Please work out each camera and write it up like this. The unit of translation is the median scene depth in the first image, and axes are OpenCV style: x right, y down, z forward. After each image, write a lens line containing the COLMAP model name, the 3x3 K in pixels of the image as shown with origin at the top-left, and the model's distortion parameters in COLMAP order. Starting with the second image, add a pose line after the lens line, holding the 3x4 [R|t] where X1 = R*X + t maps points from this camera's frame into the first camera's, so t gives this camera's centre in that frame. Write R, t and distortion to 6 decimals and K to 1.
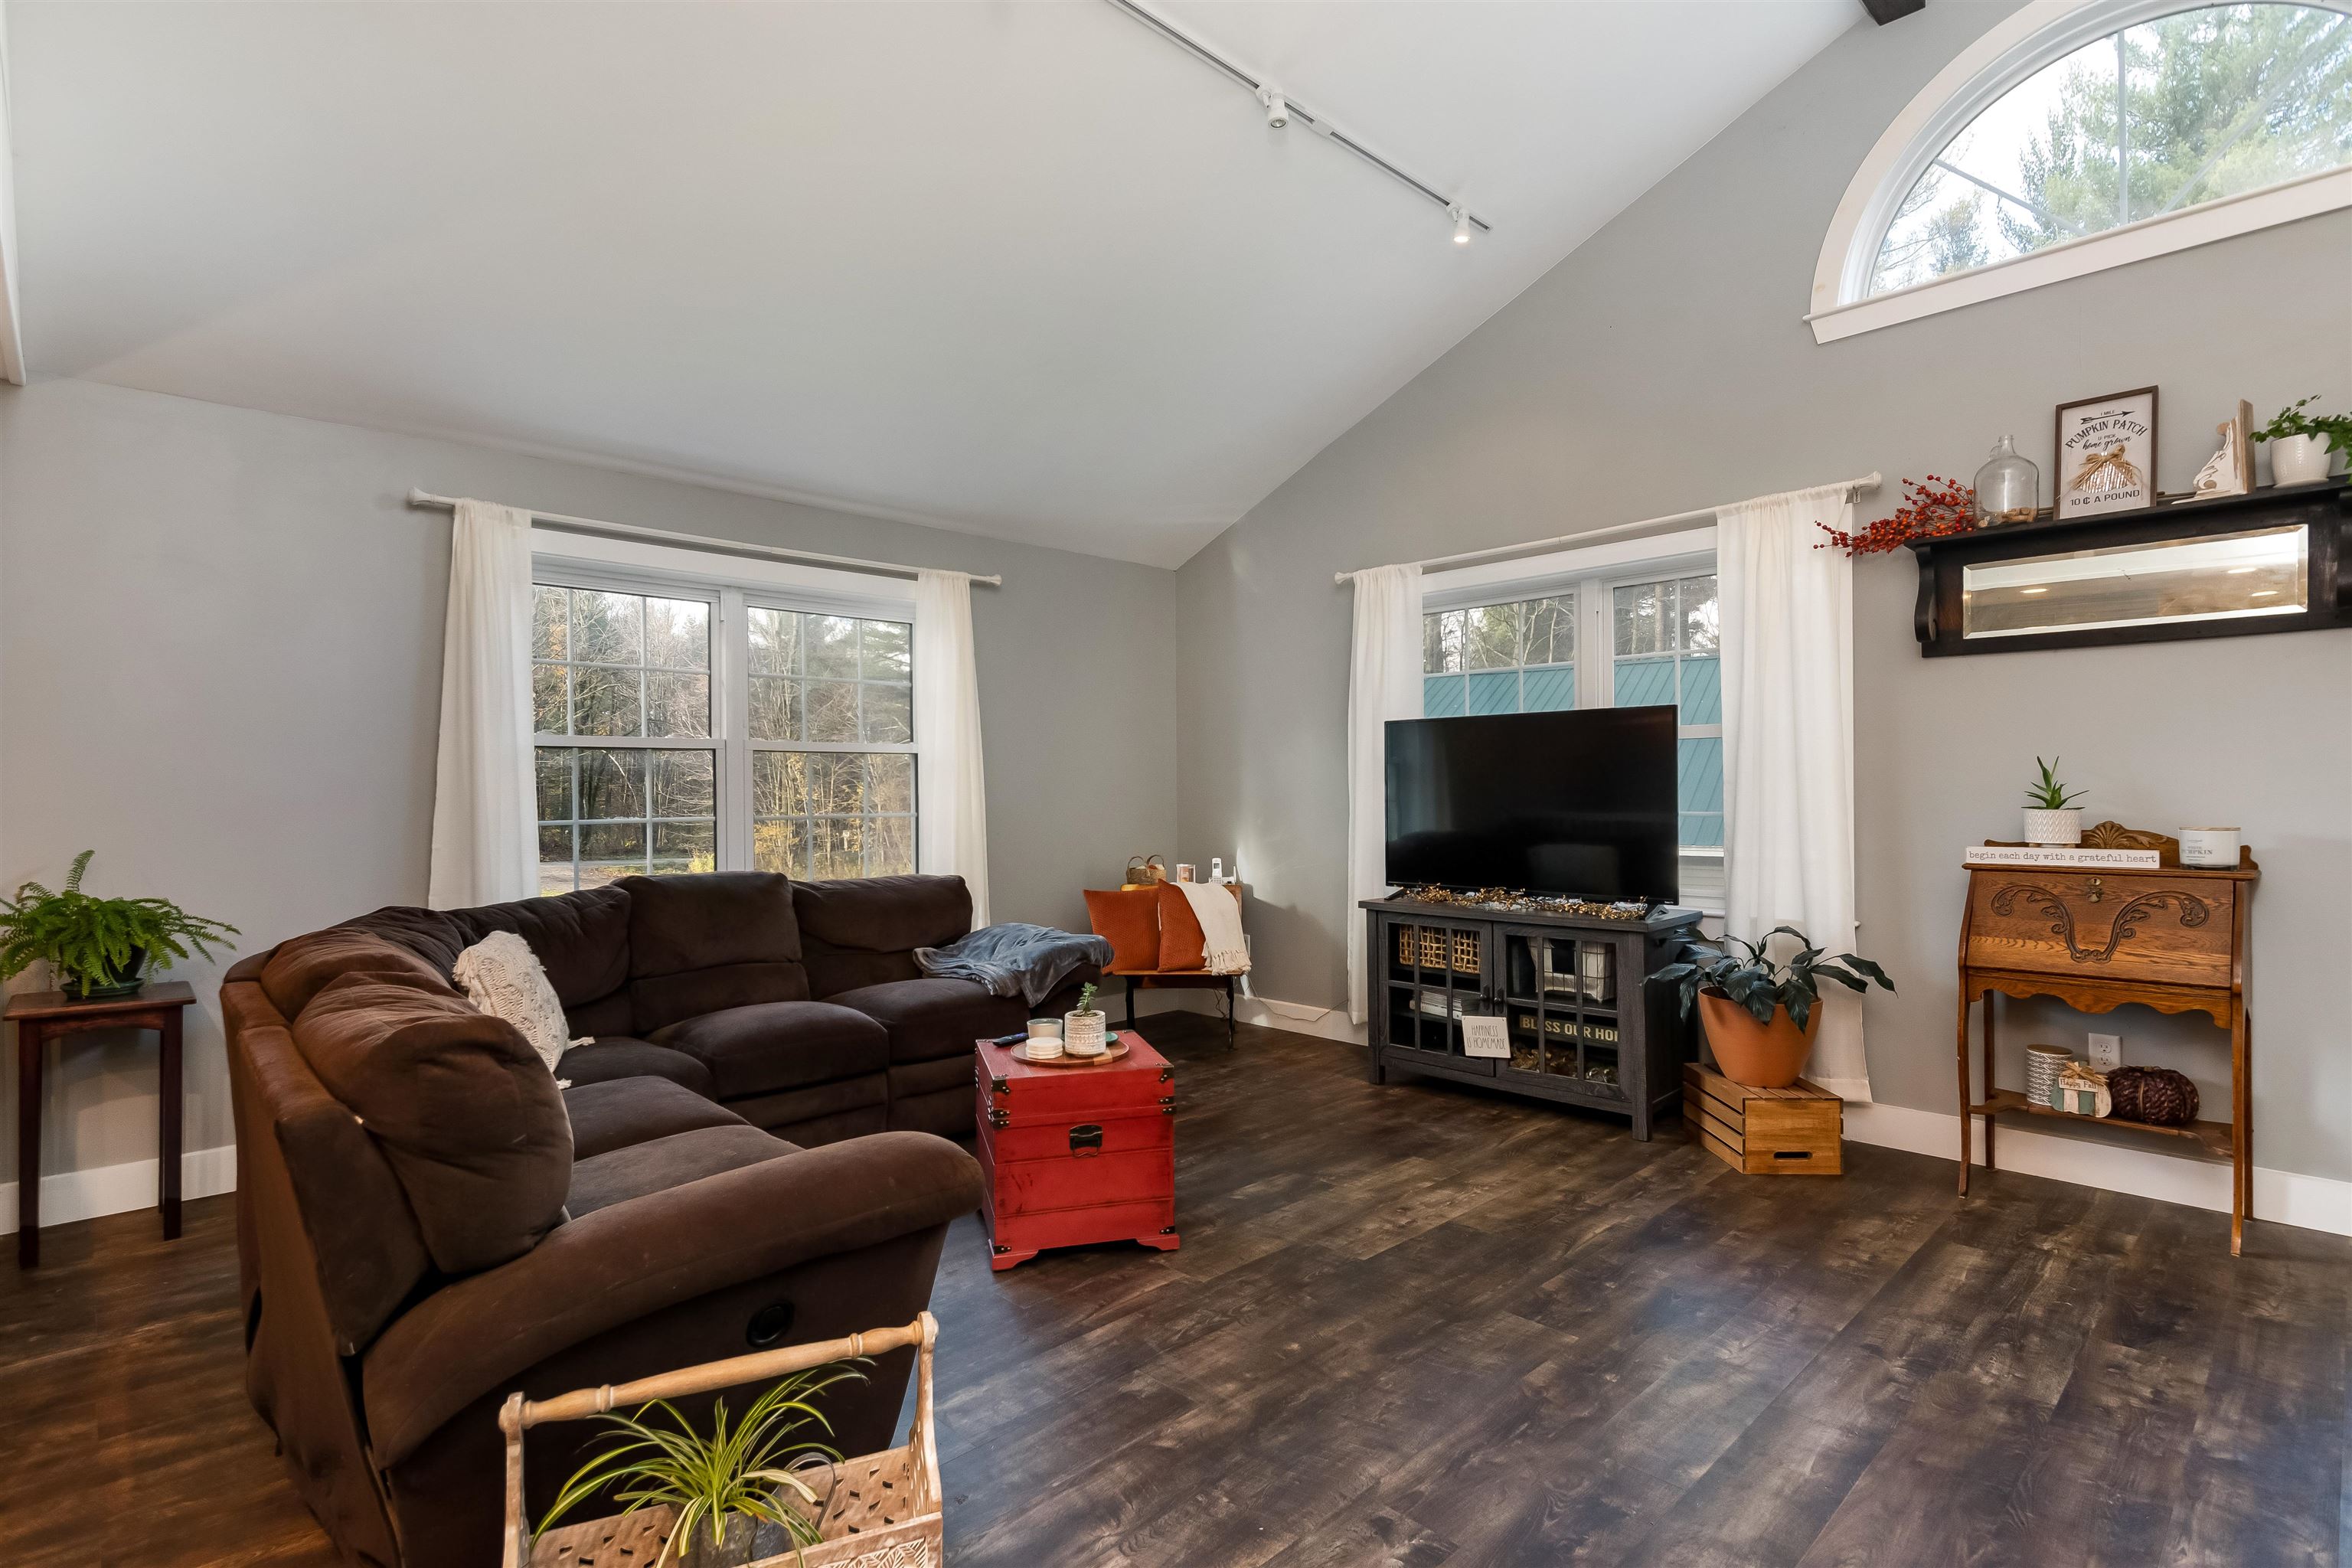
lens RADIAL K [[1145.1, 0, 1169.9], [0, 1145.1, 788.9], [0, 0, 1]] dist [-0.004216, -0.000351]
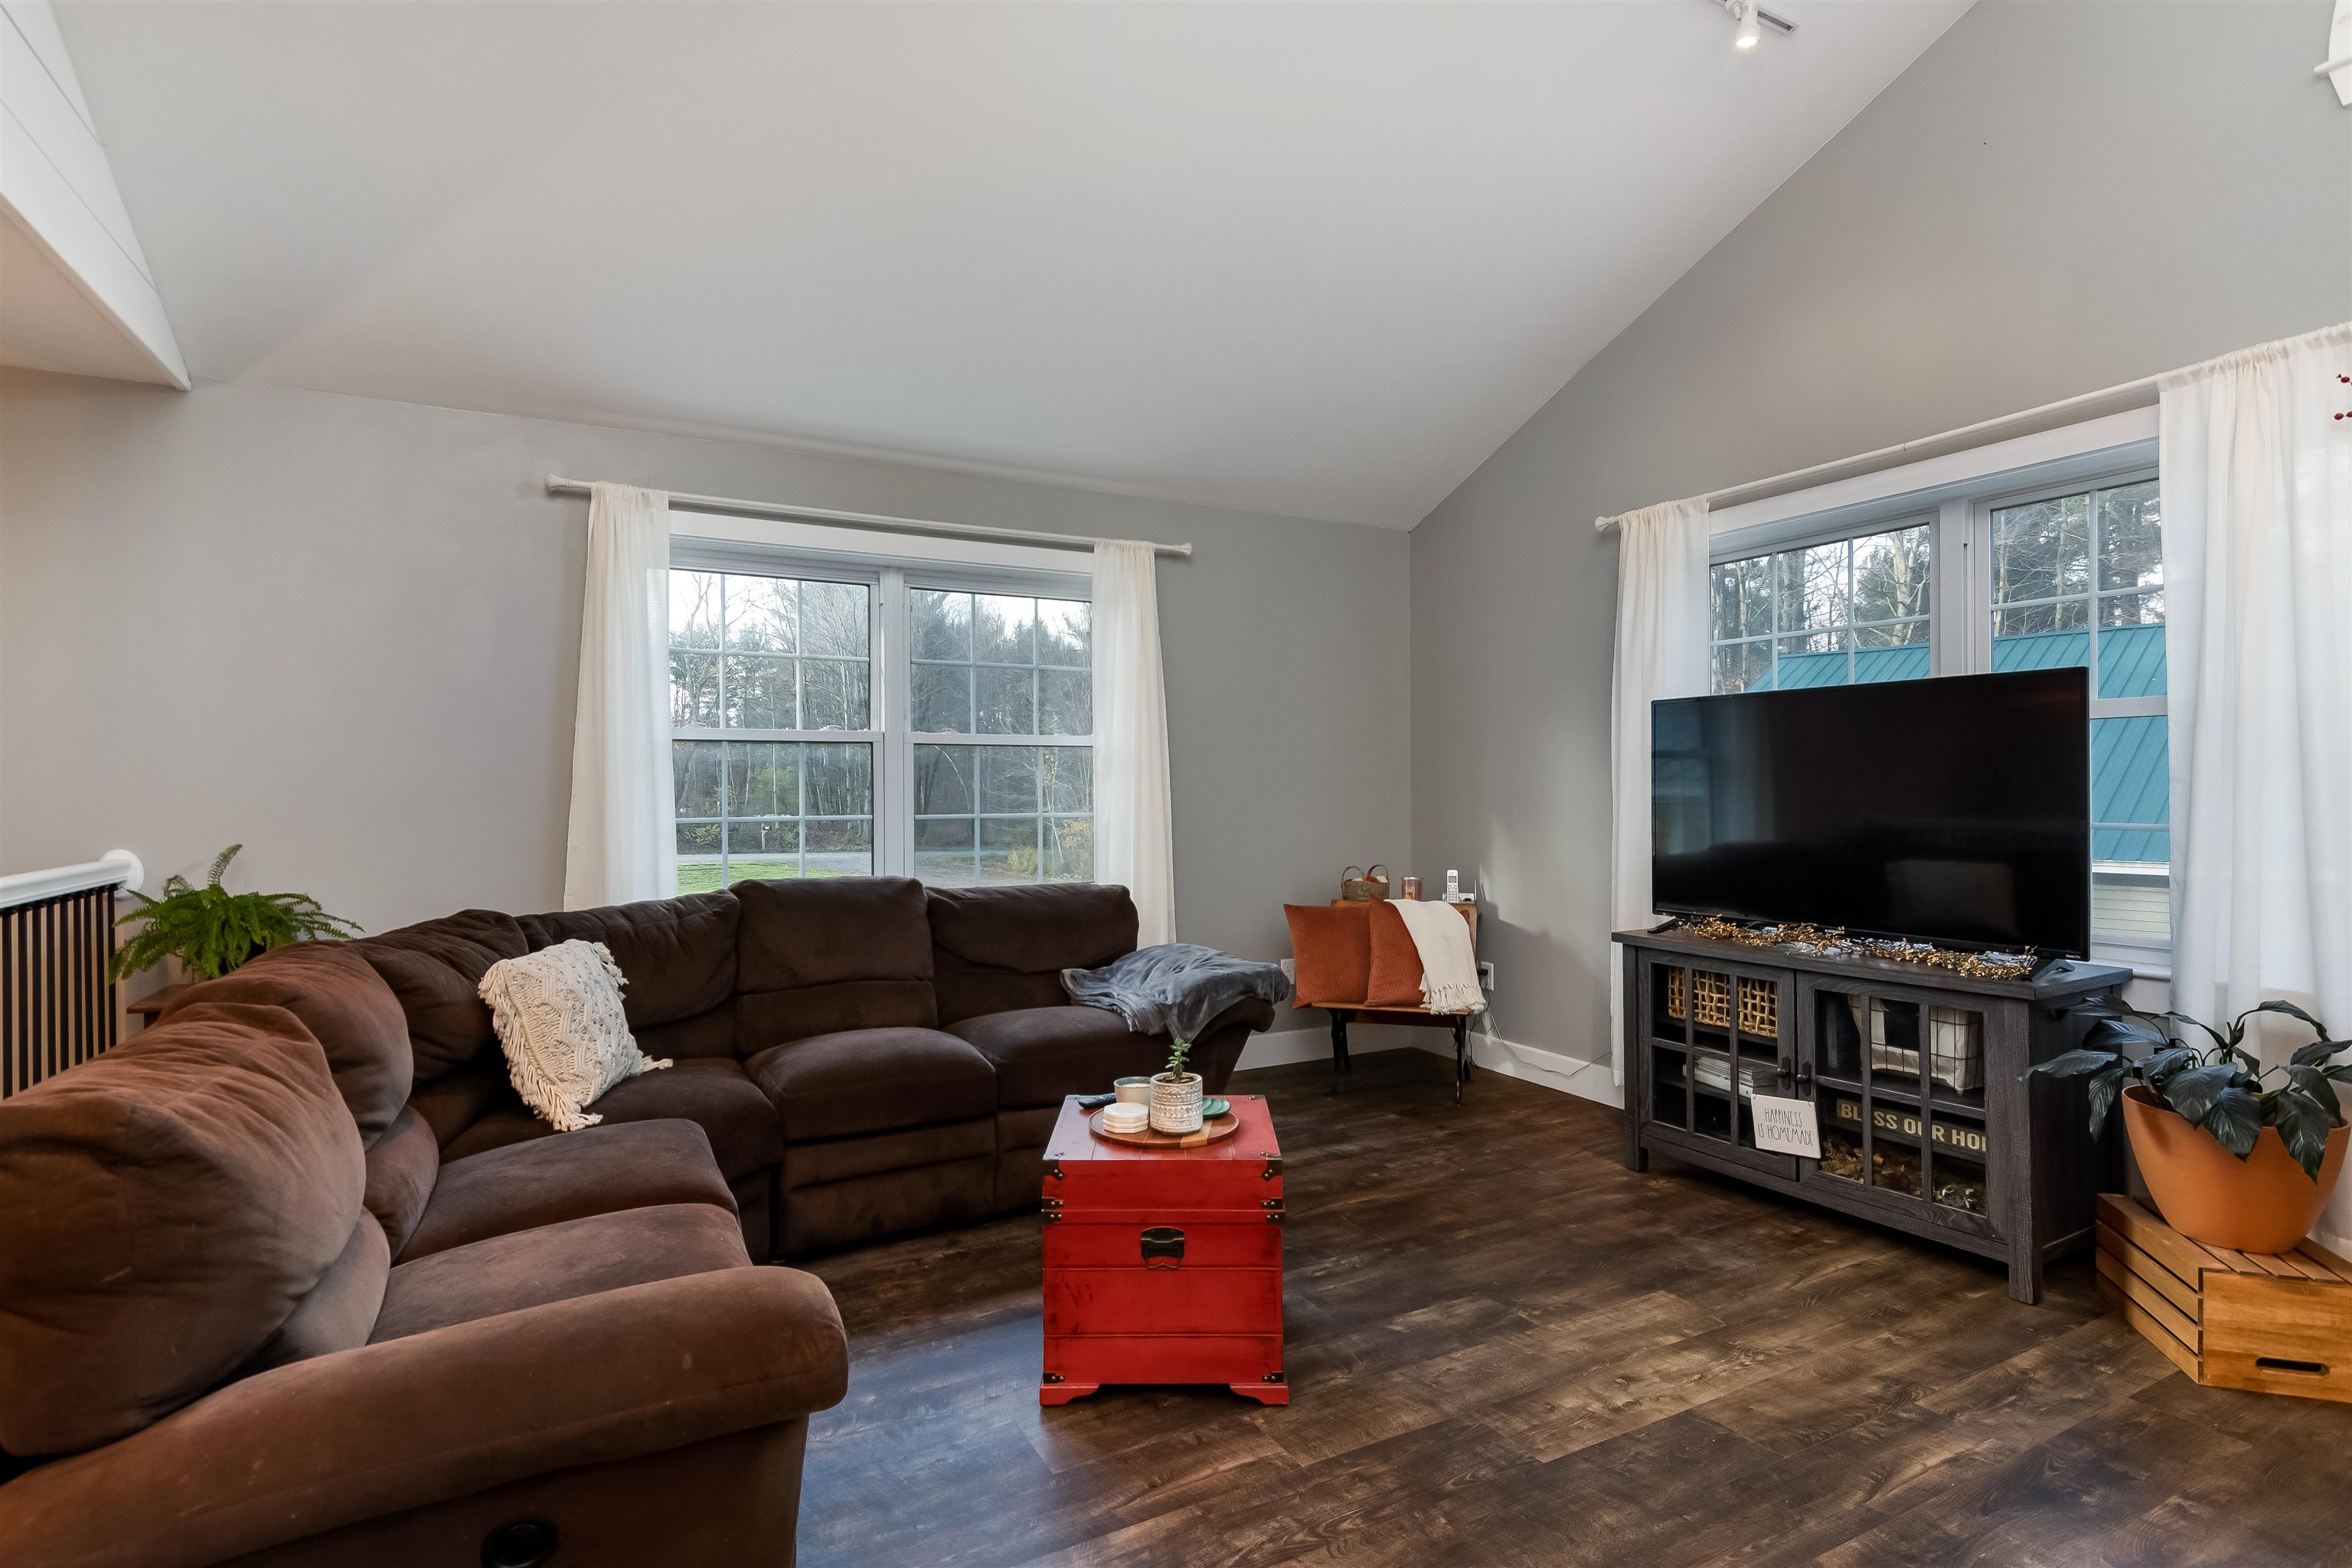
lens RADIAL K [[1145.1, 0, 1181.0], [0, 1145.1, 785.3], [0, 0, 1]] dist [-0.004216, -0.000351]
pose [[0.962920, 0.003395, -0.269764, 0.111800], [-0.003531, 0.999994, -0.000020, -0.001353], [0.269762, 0.000971, 0.962926, 0.208500]]
